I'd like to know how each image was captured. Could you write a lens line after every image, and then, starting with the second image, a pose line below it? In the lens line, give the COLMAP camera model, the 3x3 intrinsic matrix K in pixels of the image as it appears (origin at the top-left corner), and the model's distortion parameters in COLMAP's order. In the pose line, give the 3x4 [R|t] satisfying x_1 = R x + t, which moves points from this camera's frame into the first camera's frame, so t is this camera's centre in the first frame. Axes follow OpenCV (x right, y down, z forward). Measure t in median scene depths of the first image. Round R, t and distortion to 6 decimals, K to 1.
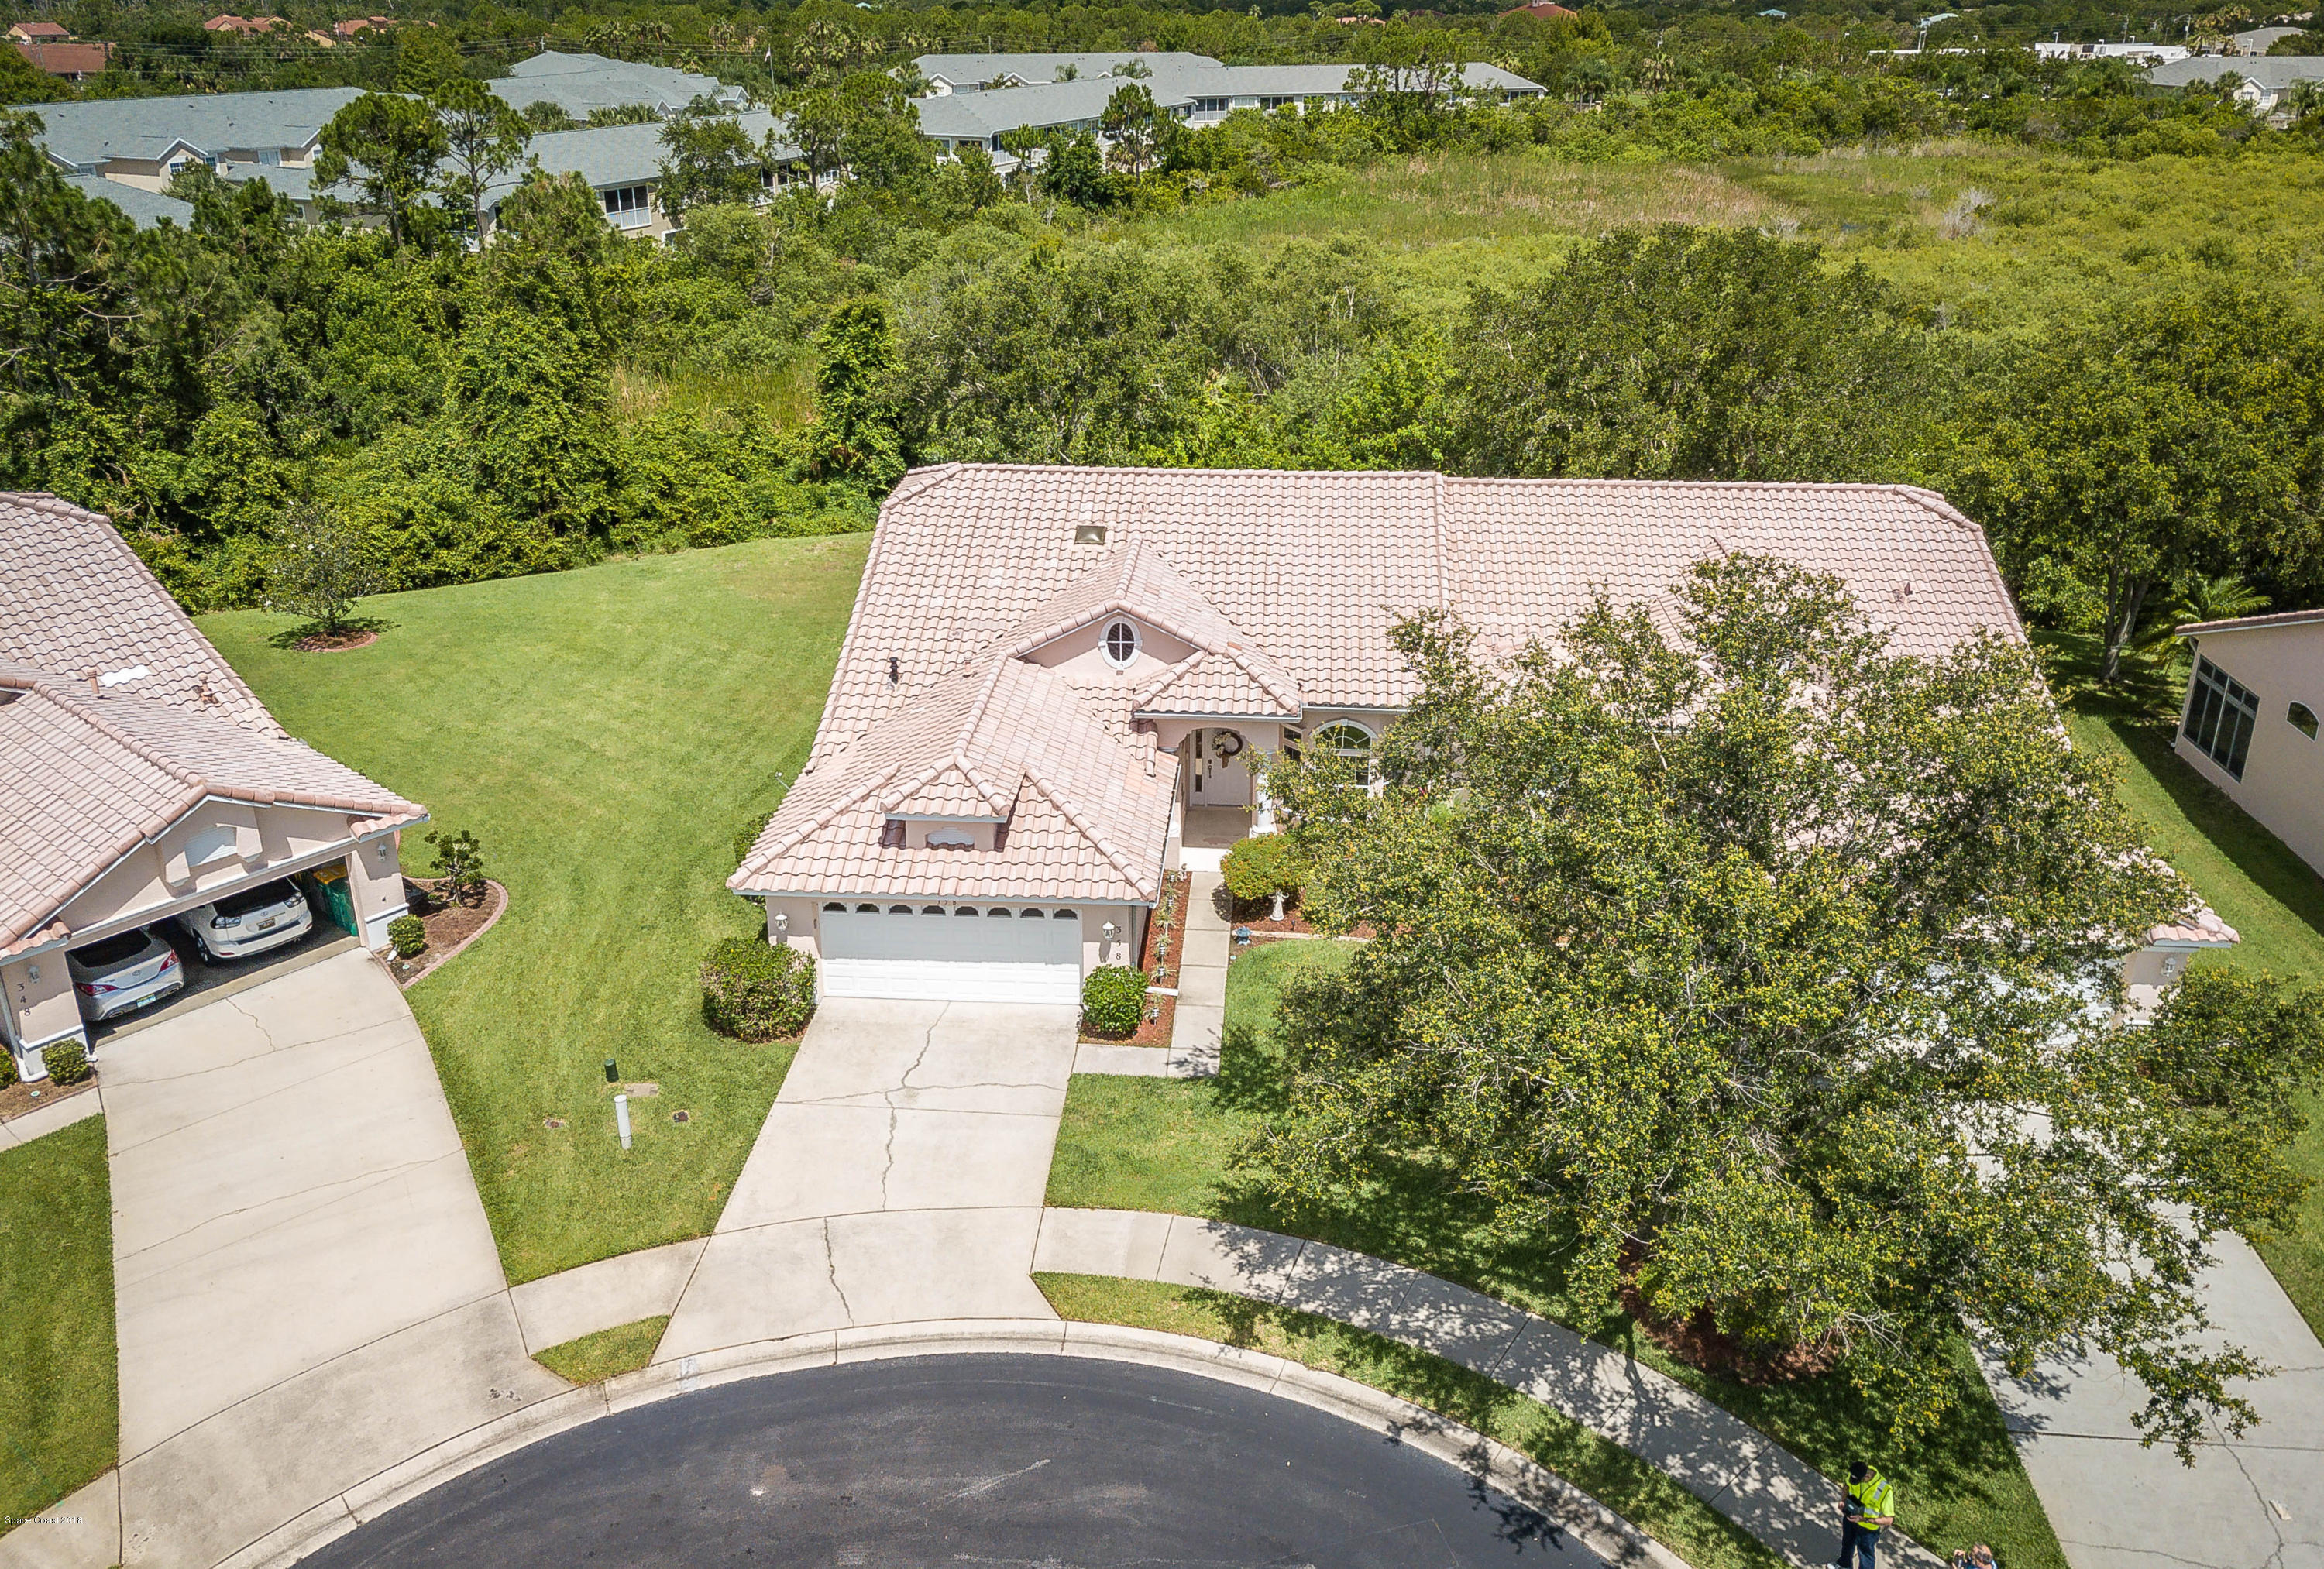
lens RADIAL K [[1673.3, 0, 1162.0], [0, 1673.3, 784.5], [0, 0, 1]] dist [-0.010138, -0.002652]
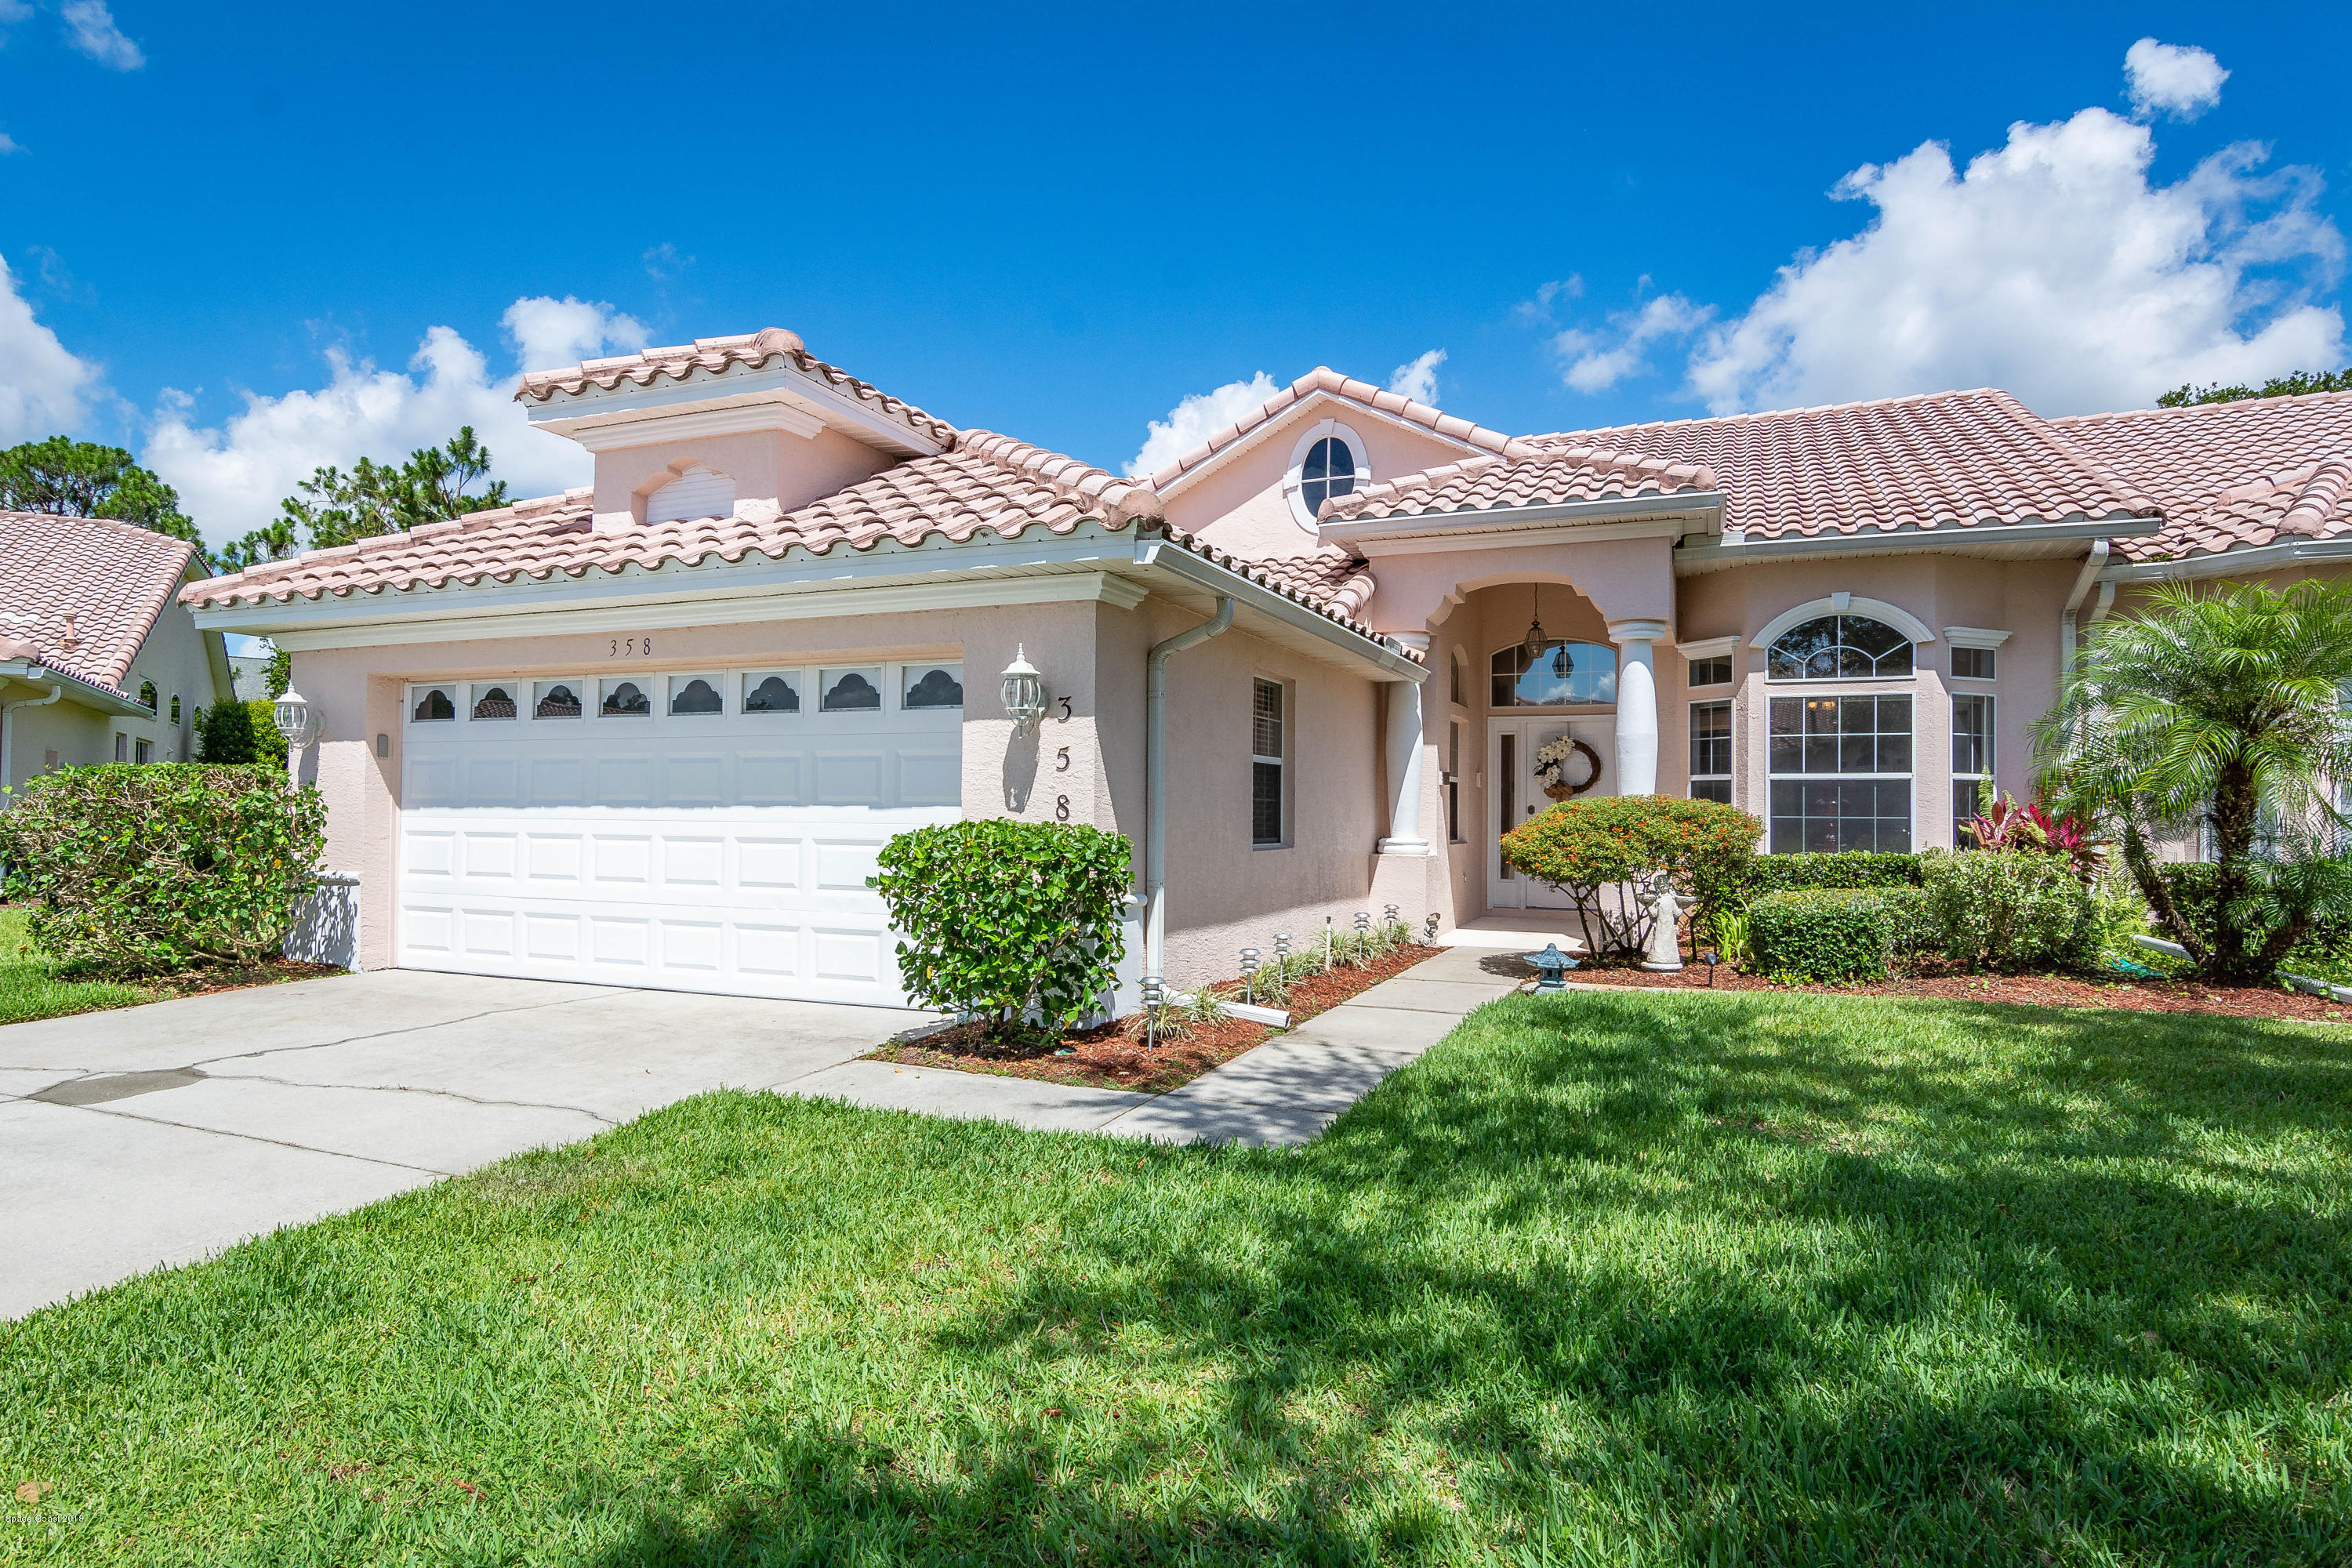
lens RADIAL K [[1370.2, 0, 1147.8], [0, 1370.2, 784.9], [0, 0, 1]] dist [-0.008945, 0.009579]
pose [[0.942643, 0.002895, -0.333790, 0.060576], [-0.142298, 0.908036, -0.393981, 0.164886], [0.301953, 0.418881, 0.856366, 0.676680]]
